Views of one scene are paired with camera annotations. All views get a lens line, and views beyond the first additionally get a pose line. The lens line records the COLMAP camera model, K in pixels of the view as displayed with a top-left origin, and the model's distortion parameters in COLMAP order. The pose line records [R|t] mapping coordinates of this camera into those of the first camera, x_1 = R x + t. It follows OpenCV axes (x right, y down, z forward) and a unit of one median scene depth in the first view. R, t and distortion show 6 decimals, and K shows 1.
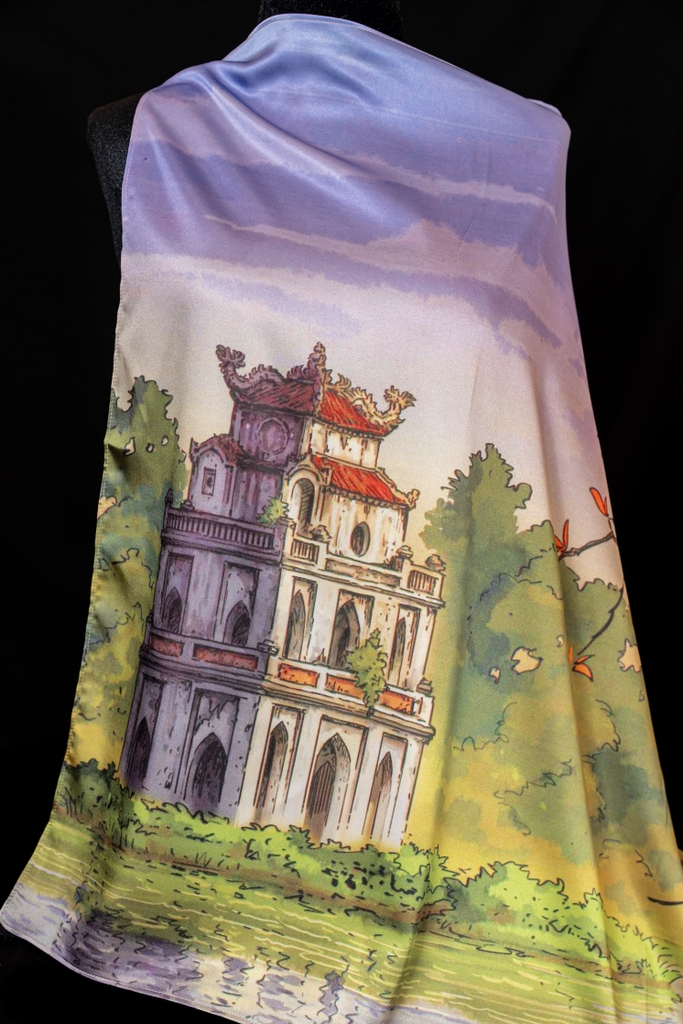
lens RADIAL K [[1582.3, 0, 341.5], [0, 1582.3, 512.0], [0, 0, 1]] dist [0.031691, 0.003972]
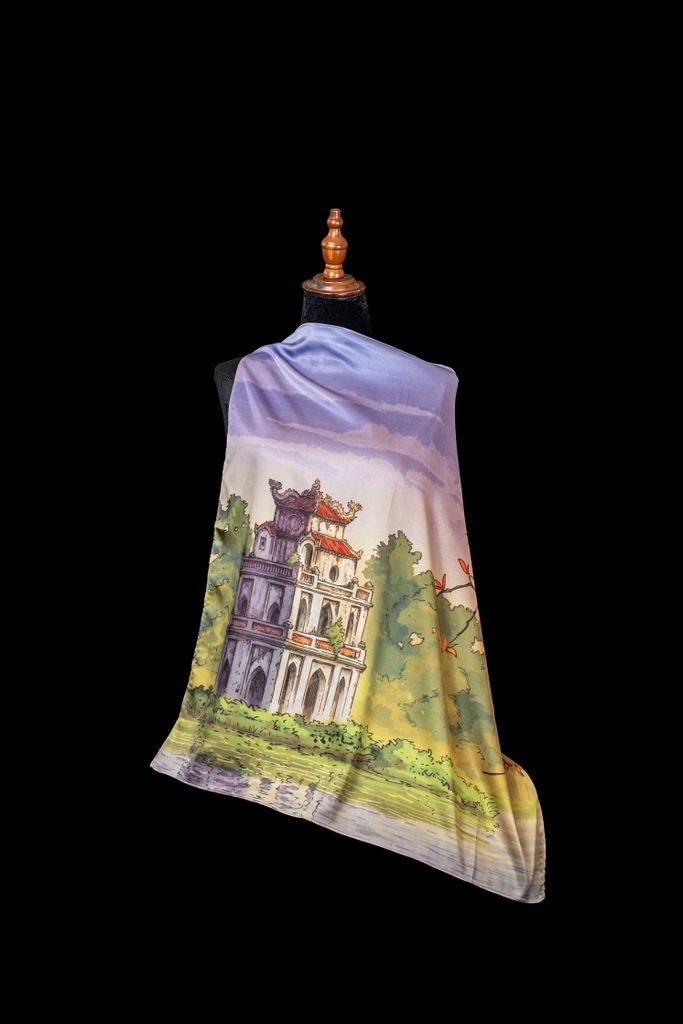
lens RADIAL K [[1928.6, 0, 341.5], [0, 1928.6, 538.2], [0, 0, 1]] dist [0.005377, 0.146450]
pose [[0.995277, 0.029057, -0.092622, 0.248367], [-0.039501, 0.992809, -0.113004, 0.250448], [0.088673, 0.116129, 0.989268, -1.469634]]
